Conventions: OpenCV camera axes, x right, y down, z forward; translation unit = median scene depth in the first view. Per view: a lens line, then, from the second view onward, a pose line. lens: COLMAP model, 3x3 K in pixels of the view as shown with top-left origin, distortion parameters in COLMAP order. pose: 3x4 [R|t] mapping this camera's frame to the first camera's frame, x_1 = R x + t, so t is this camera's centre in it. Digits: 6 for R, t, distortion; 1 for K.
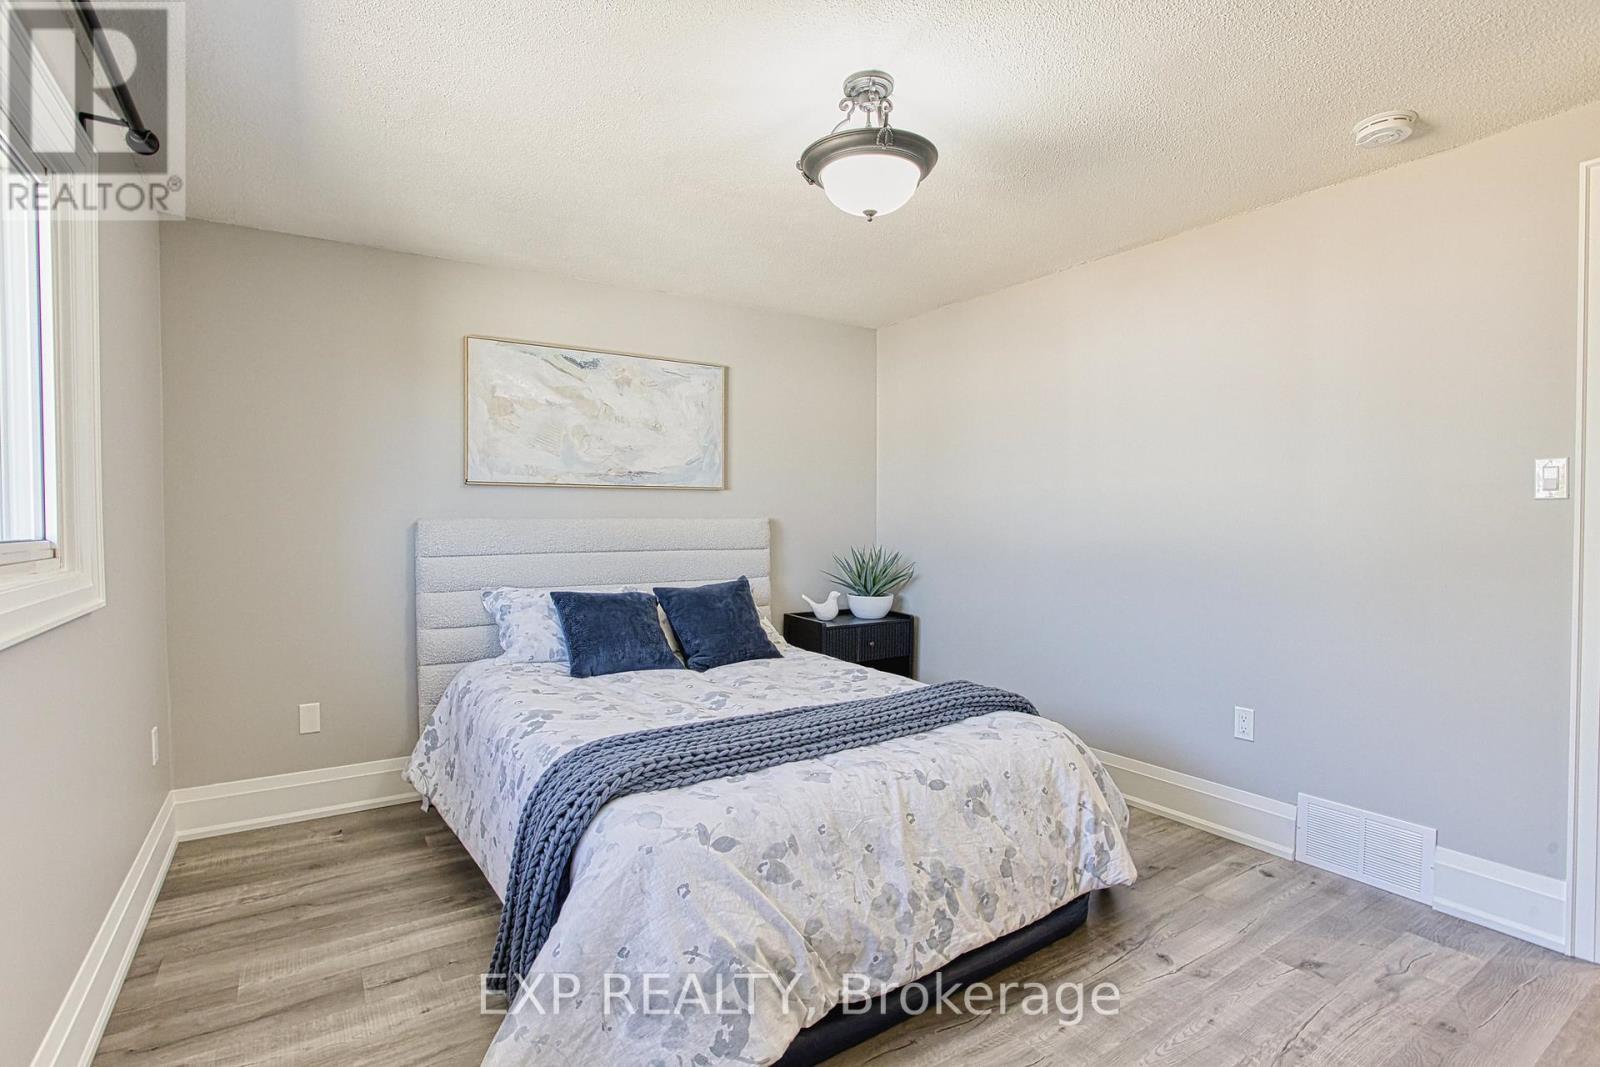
lens RADIAL K [[776.7, 0, 797.5], [0, 776.7, 532.1], [0, 0, 1]] dist [-0.062960, 0.029764]
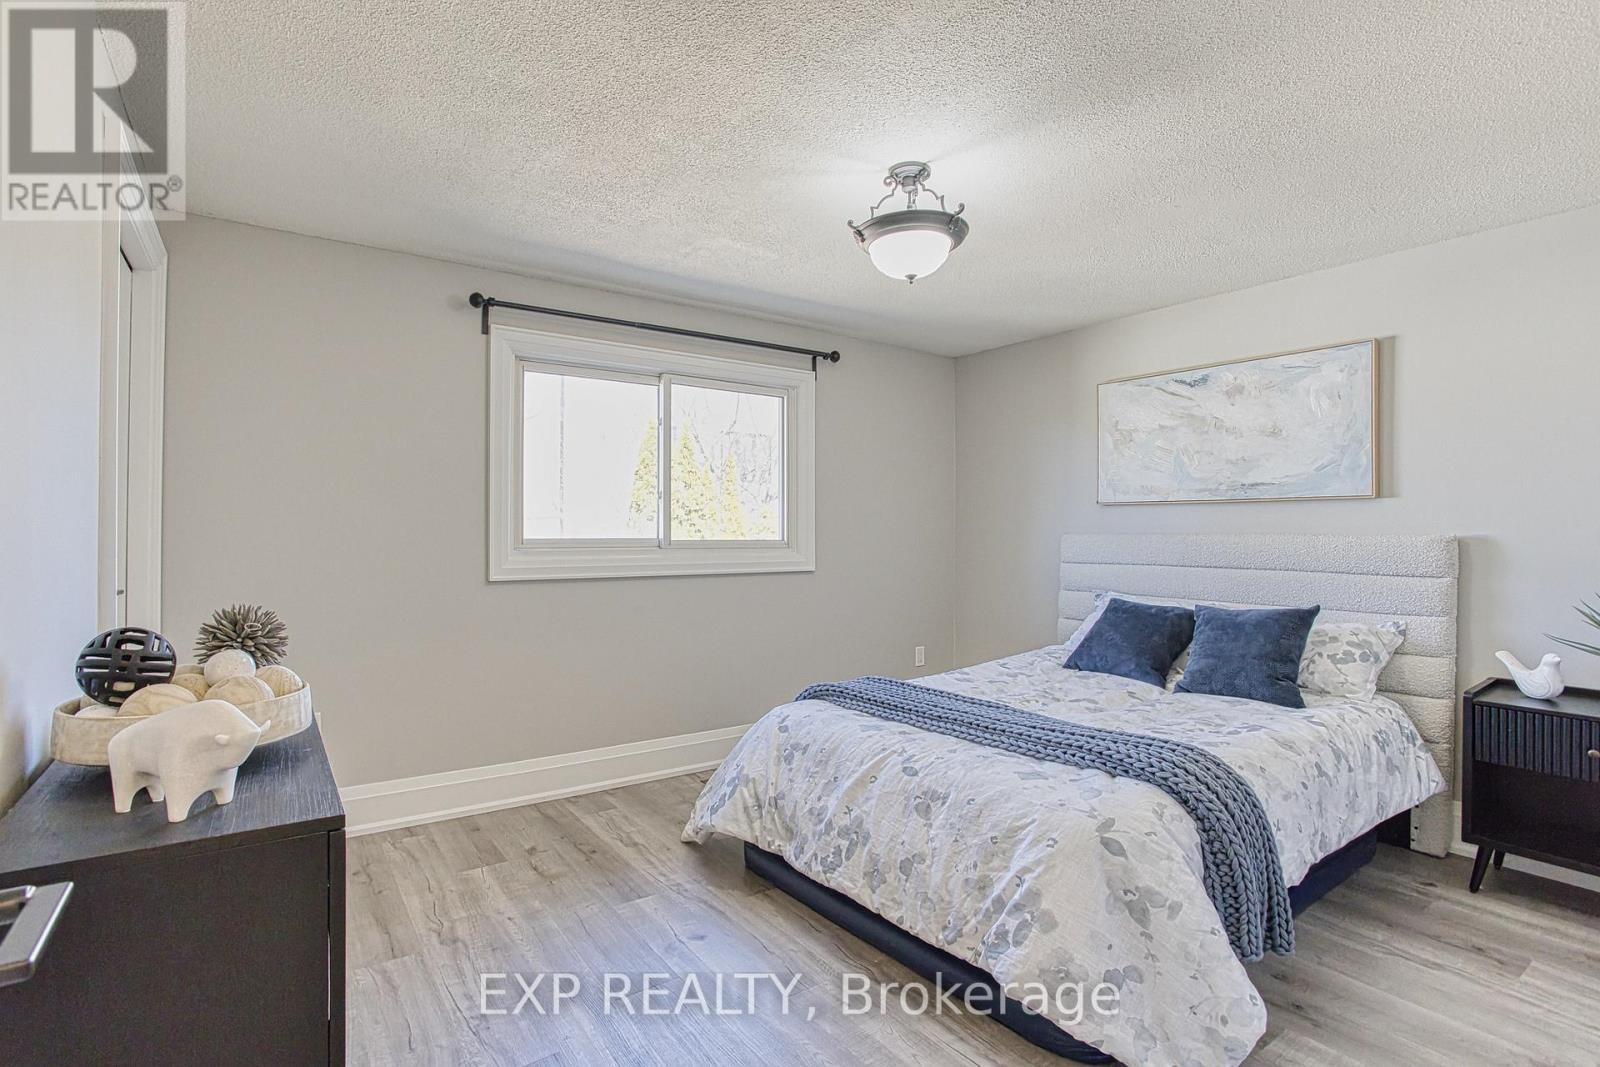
lens RADIAL K [[776.7, 0, 797.5], [0, 776.7, 532.1], [0, 0, 1]] dist [-0.062960, 0.029764]
pose [[0.041725, 0.000862, -0.999129, 0.753299], [-0.022361, 0.999750, -0.000072, -0.007992], [0.998879, 0.022345, 0.041734, 0.457968]]
